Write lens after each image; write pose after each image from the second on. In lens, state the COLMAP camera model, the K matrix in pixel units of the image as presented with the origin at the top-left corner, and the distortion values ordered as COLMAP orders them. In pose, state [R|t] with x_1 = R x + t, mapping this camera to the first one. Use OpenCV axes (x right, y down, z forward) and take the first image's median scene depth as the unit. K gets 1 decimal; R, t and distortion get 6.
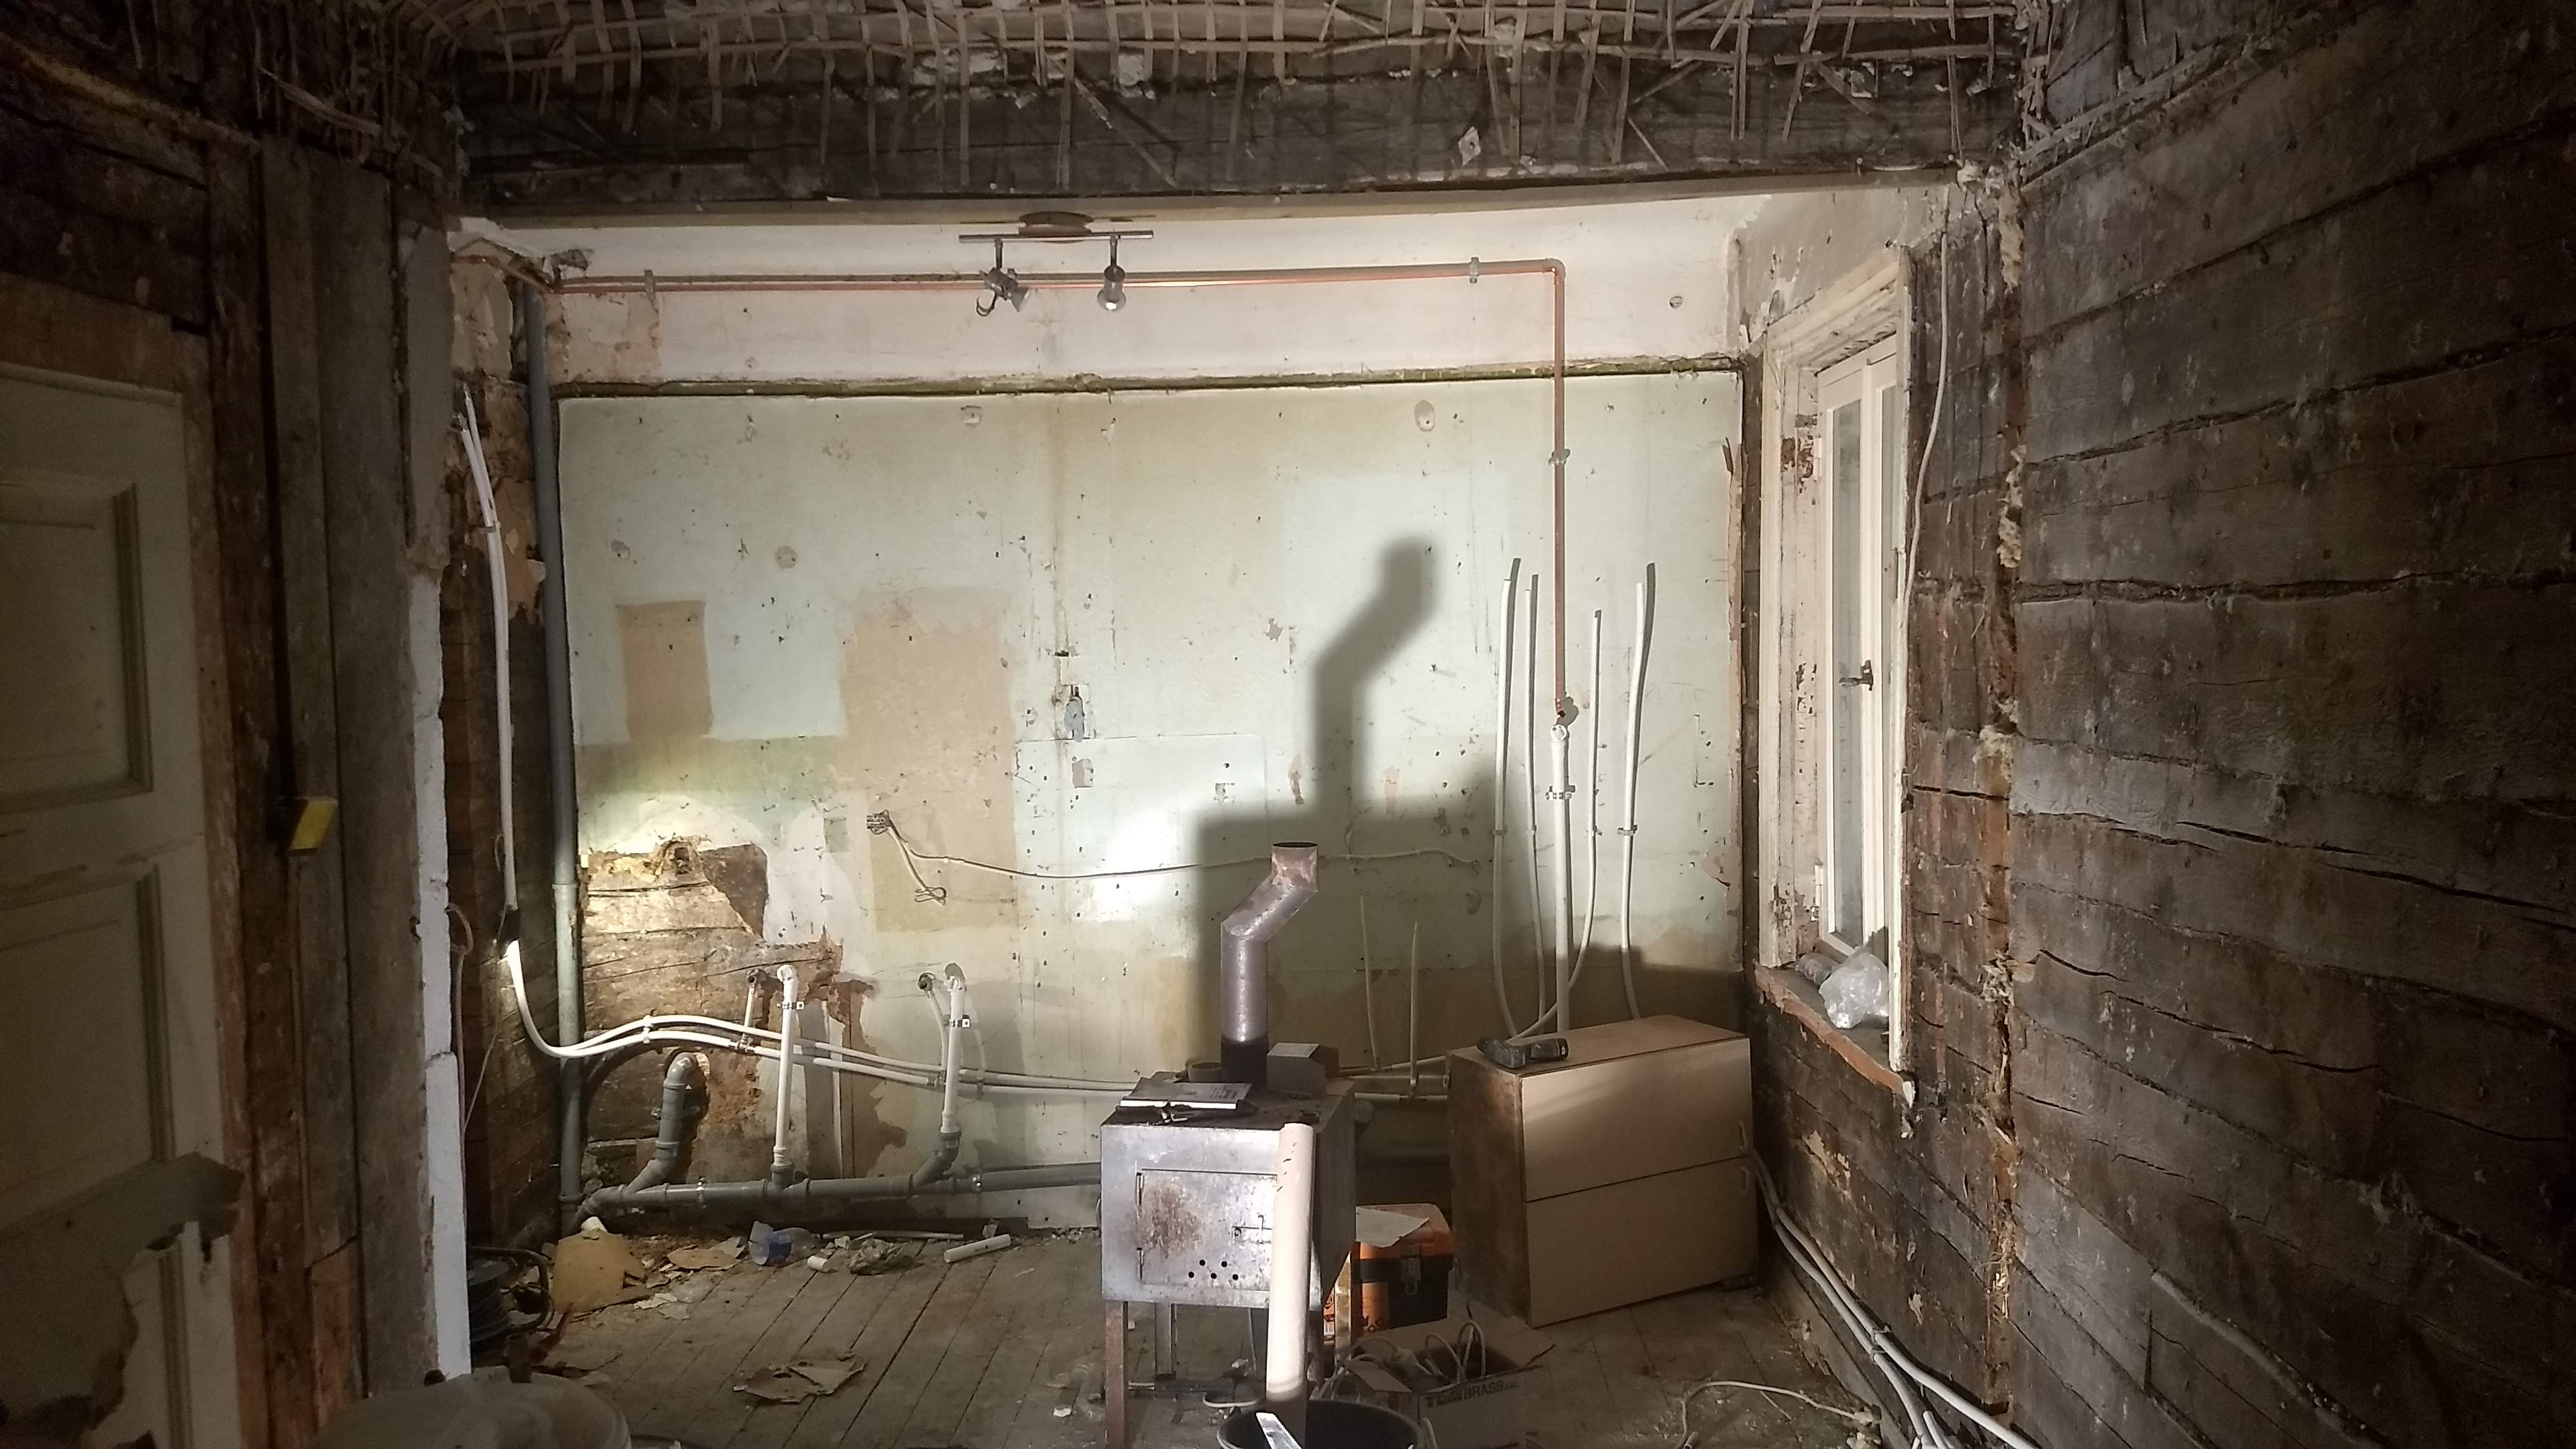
lens RADIAL K [[1948.5, 0, 1290.5], [0, 1948.5, 737.9], [0, 0, 1]] dist [0.297414, -0.653935]
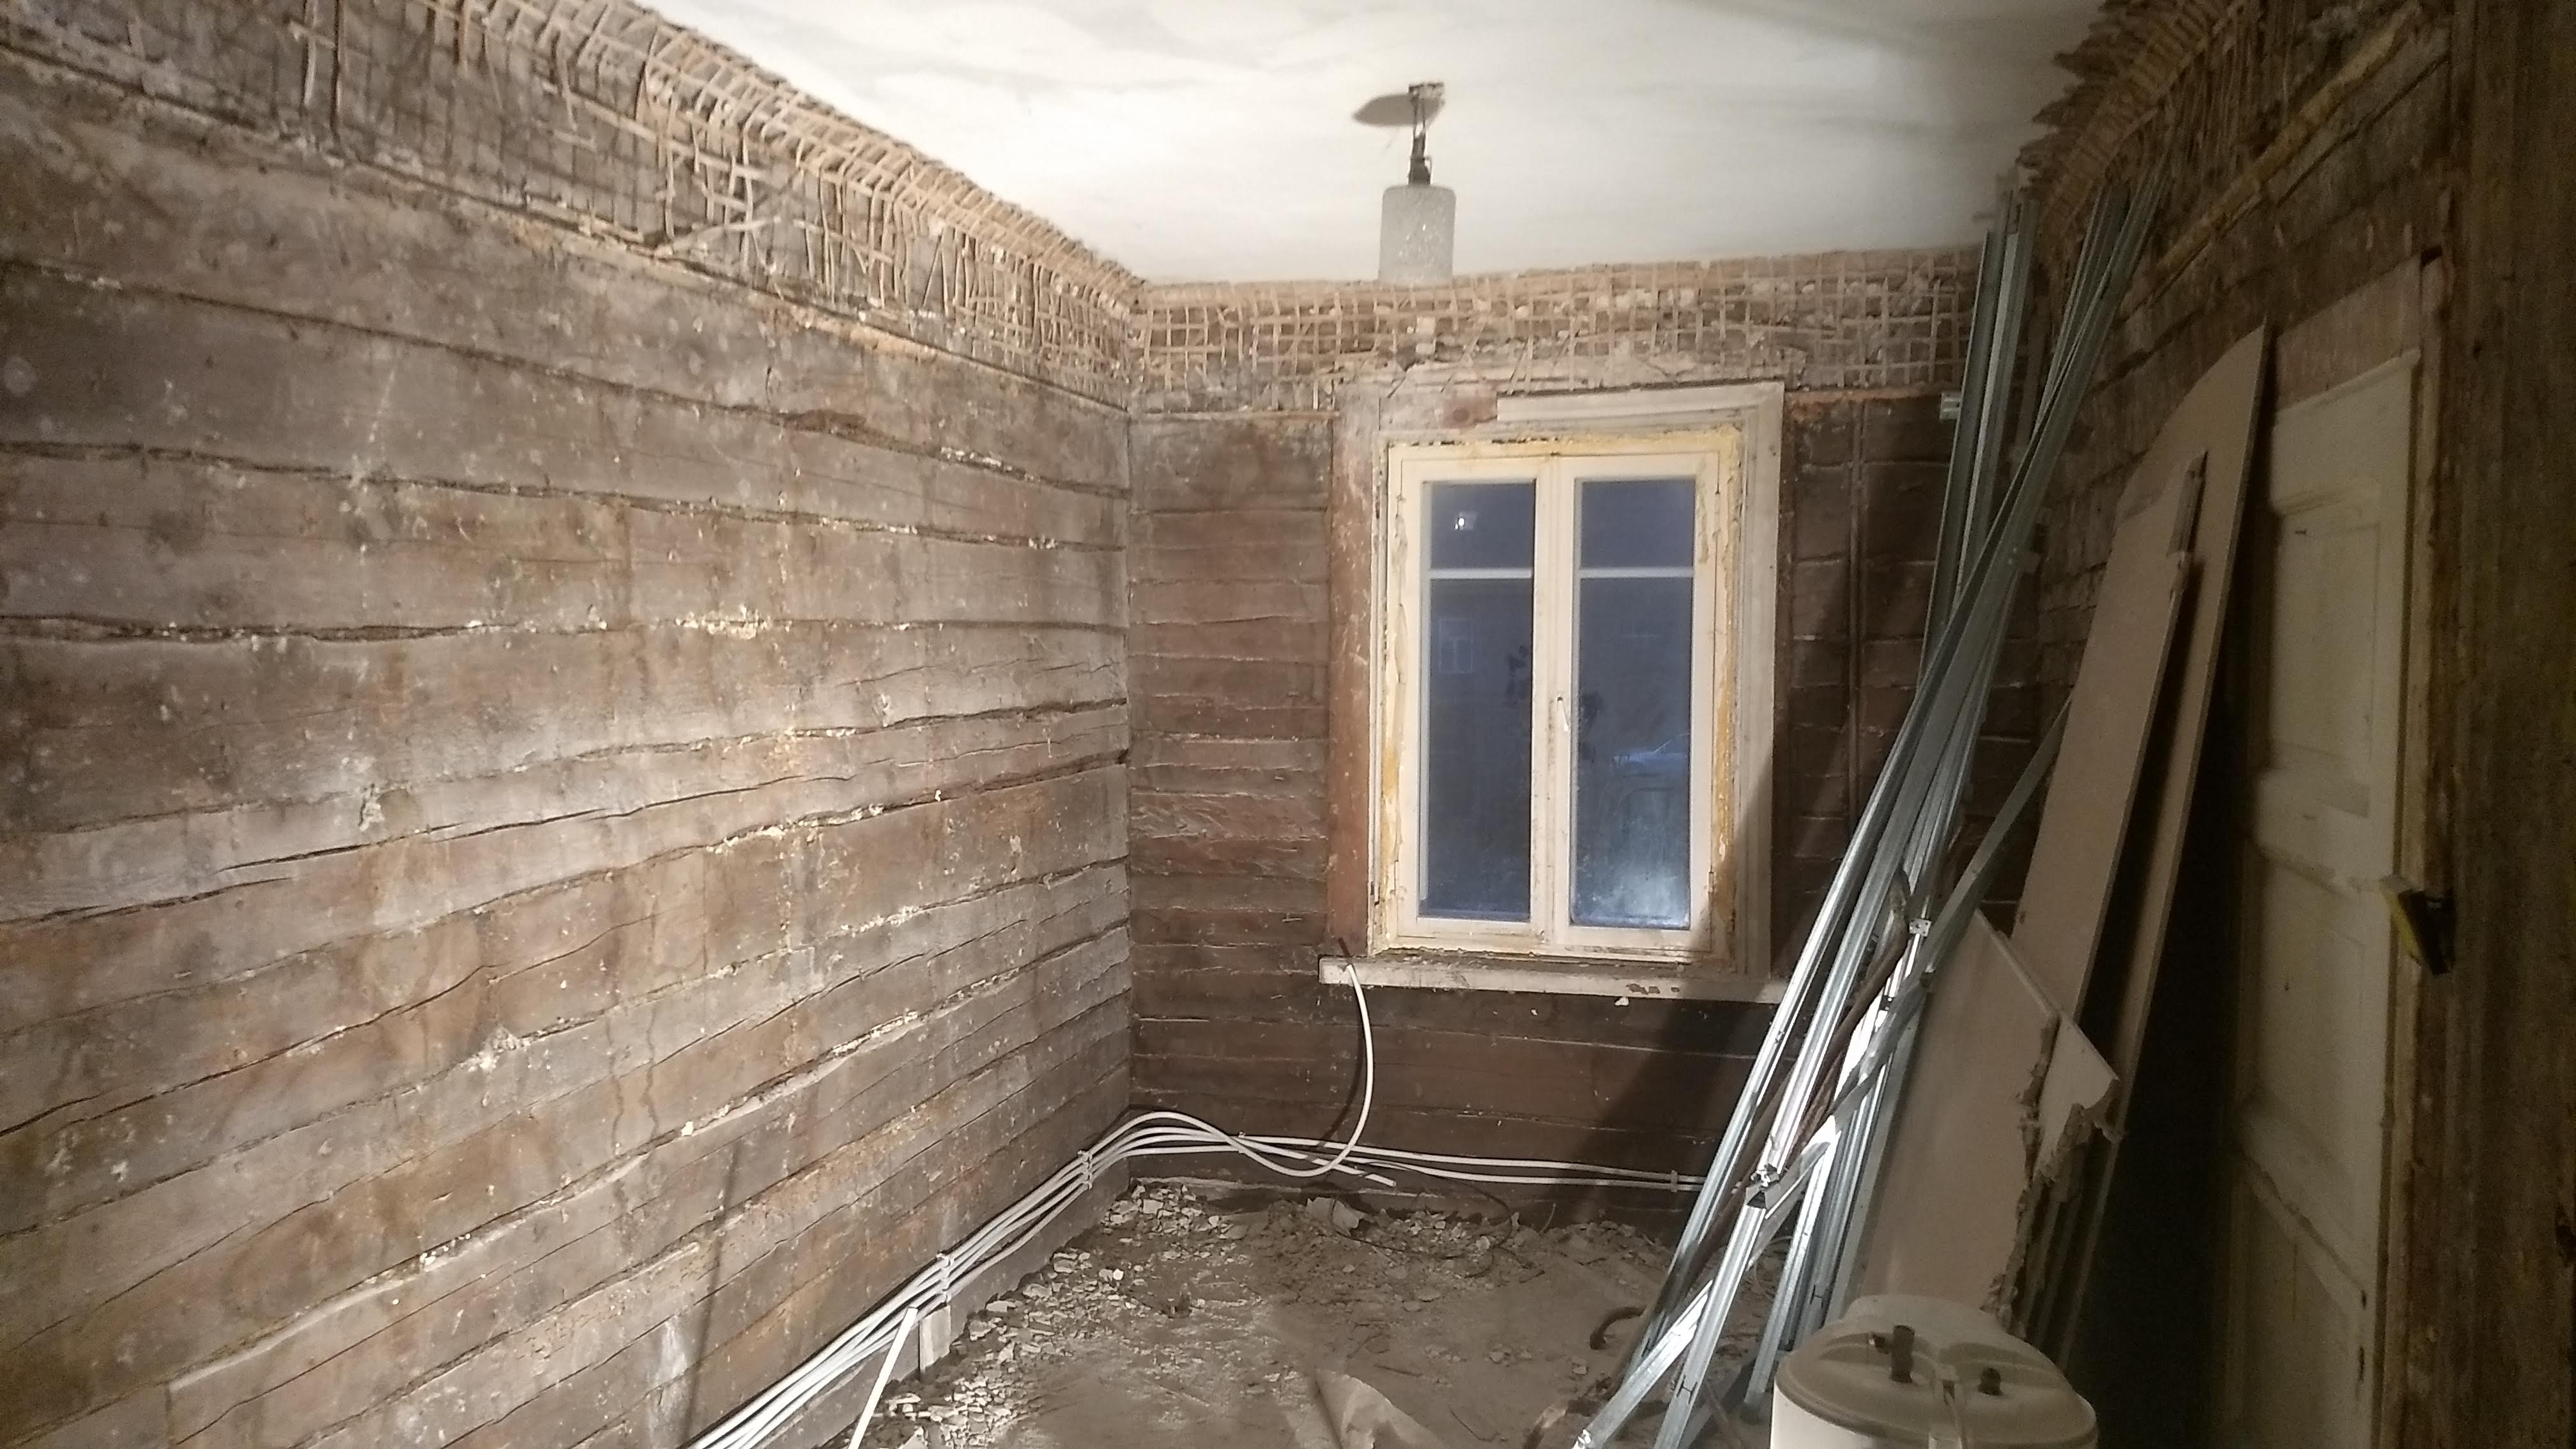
lens RADIAL K [[1948.5, 0, 1290.5], [0, 1948.5, 737.9], [0, 0, 1]] dist [0.297414, -0.653935]
pose [[-0.977034, 0.005120, 0.213020, -0.303693], [0.028752, 0.993737, 0.107985, -0.126617], [-0.211133, 0.111630, -0.971062, 2.084225]]
